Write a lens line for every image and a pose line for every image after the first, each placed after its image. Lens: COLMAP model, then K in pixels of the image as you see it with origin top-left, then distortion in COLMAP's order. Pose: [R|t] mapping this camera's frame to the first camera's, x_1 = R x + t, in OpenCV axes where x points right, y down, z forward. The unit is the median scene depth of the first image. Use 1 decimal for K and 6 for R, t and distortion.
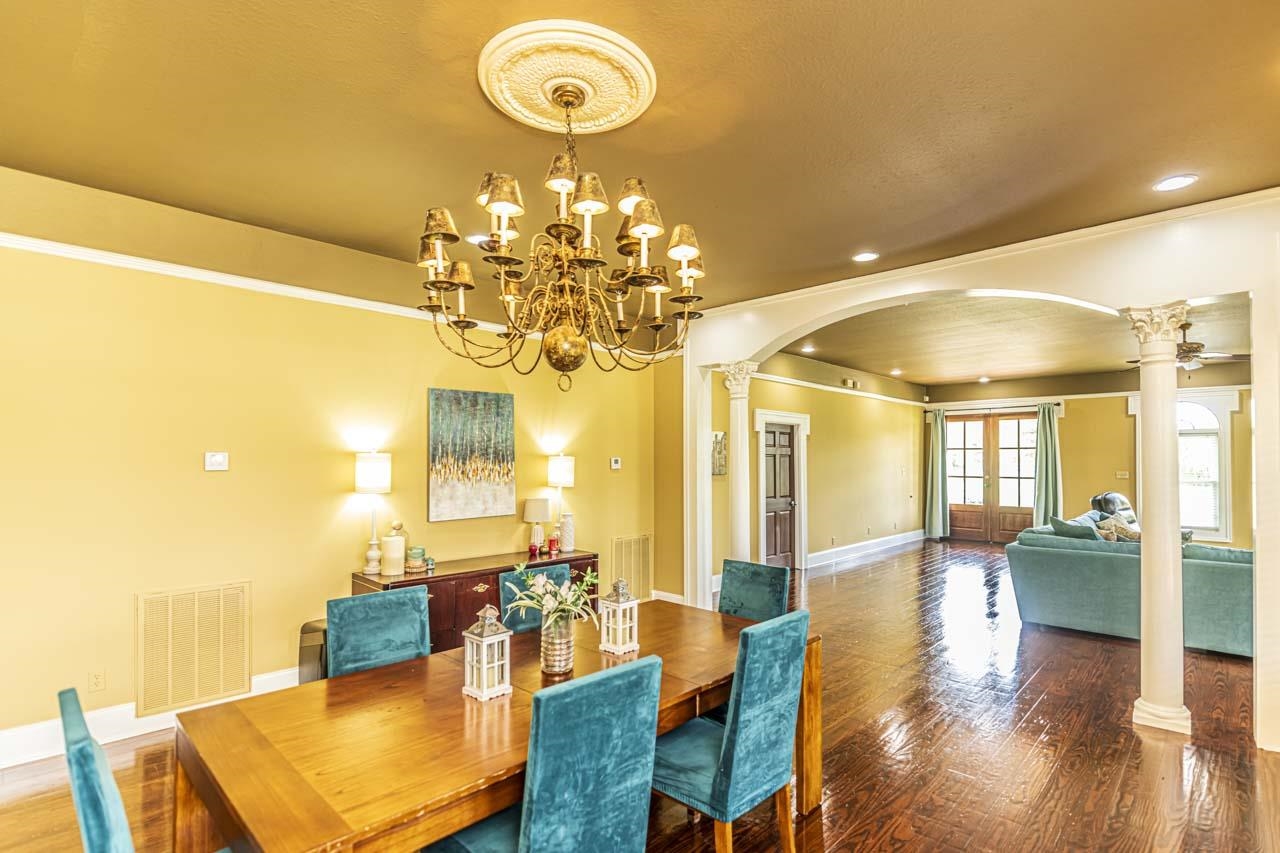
lens RADIAL K [[617.5, 0, 636.1], [0, 617.5, 453.2], [0, 0, 1]] dist [-0.009856, 0.000110]
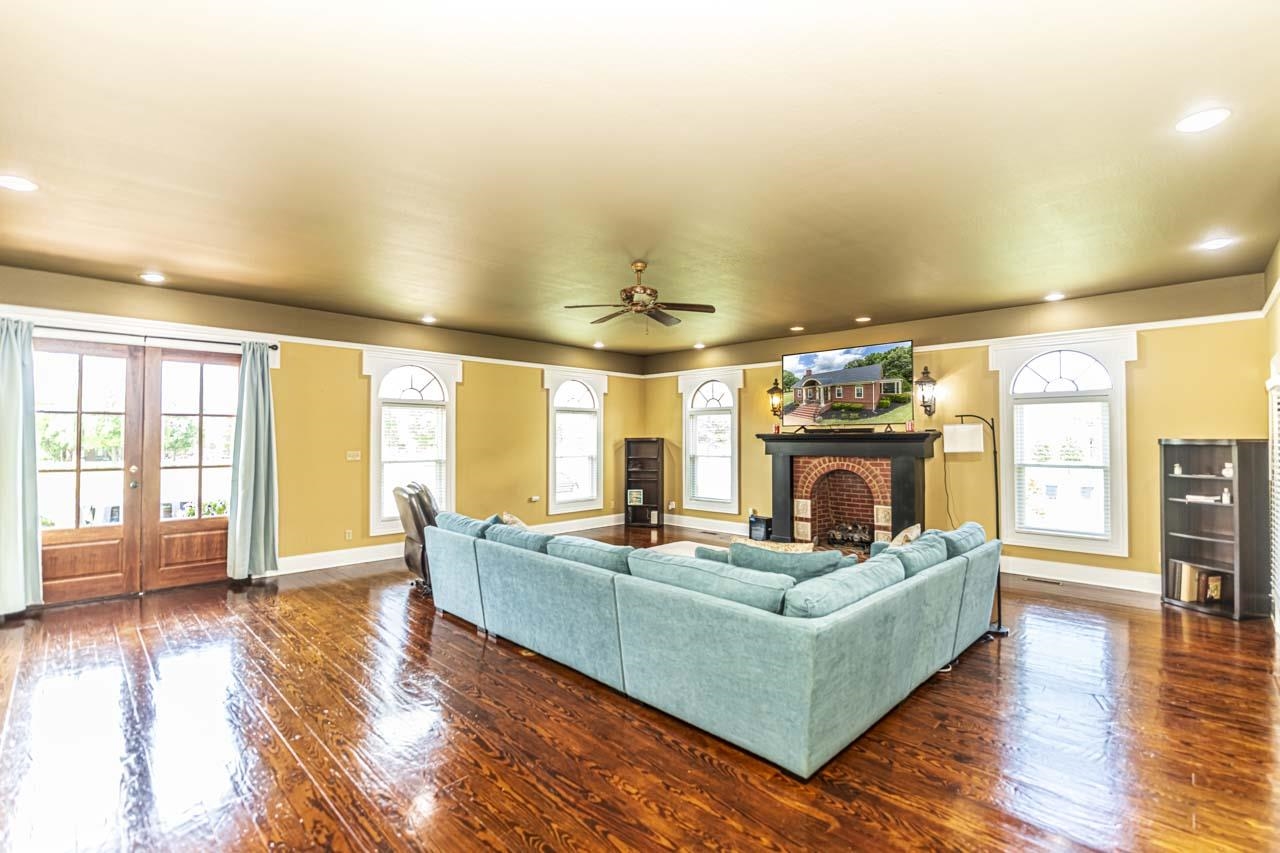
lens RADIAL K [[584.3, 0, 641.1], [0, 584.3, 431.9], [0, 0, 1]] dist [-0.015201, -0.000023]
pose [[-0.008721, 0.007753, 0.999932, 0.178352], [-0.012200, 0.999895, -0.007859, 0.015802], [-0.999888, -0.012268, -0.008626, 1.281254]]
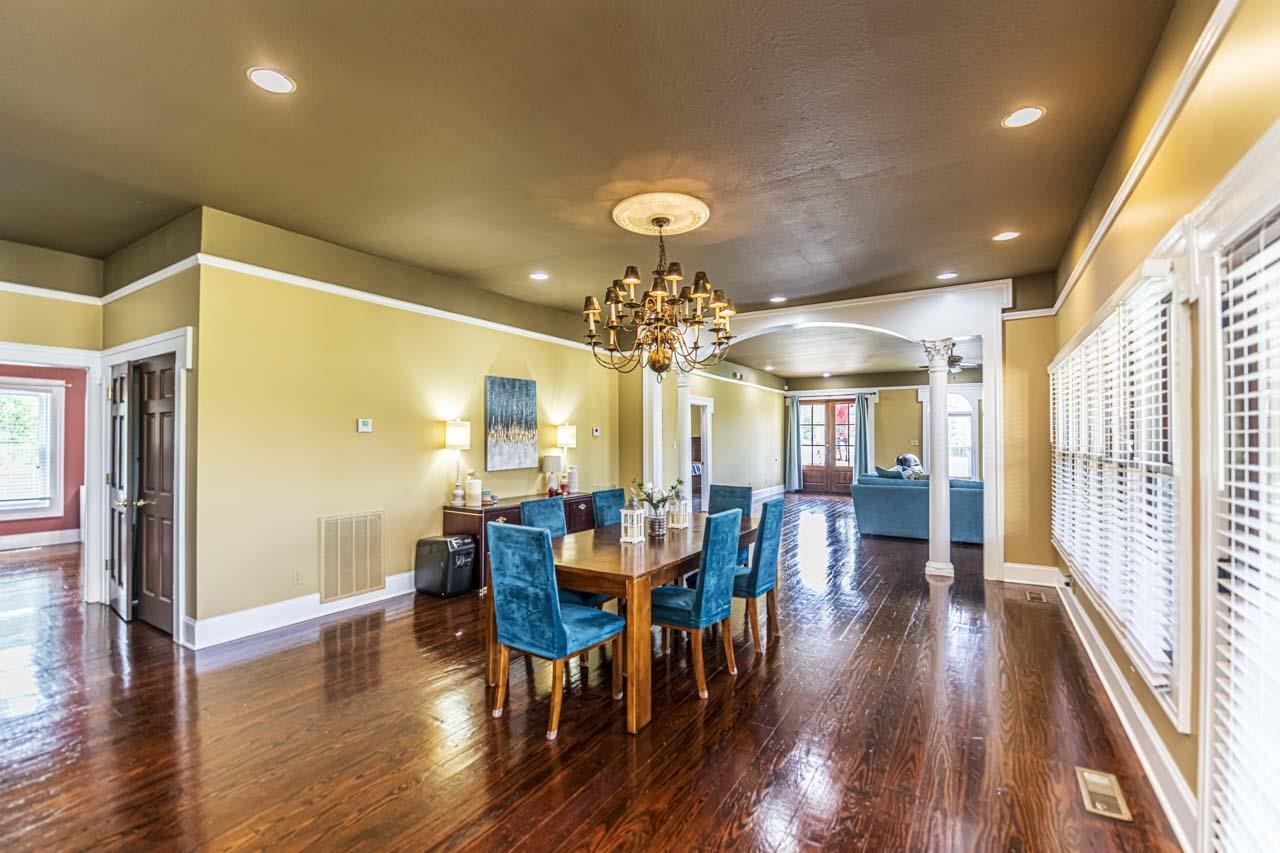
lens RADIAL K [[551.5, 0, 639.0], [0, 551.5, 437.1], [0, 0, 1]] dist [-0.004025, -0.000318]
pose [[0.977252, -0.001473, 0.212078, -0.236321], [-0.000493, 0.999957, 0.009220, 0.020263], [-0.212083, -0.009115, 0.977209, -0.266612]]
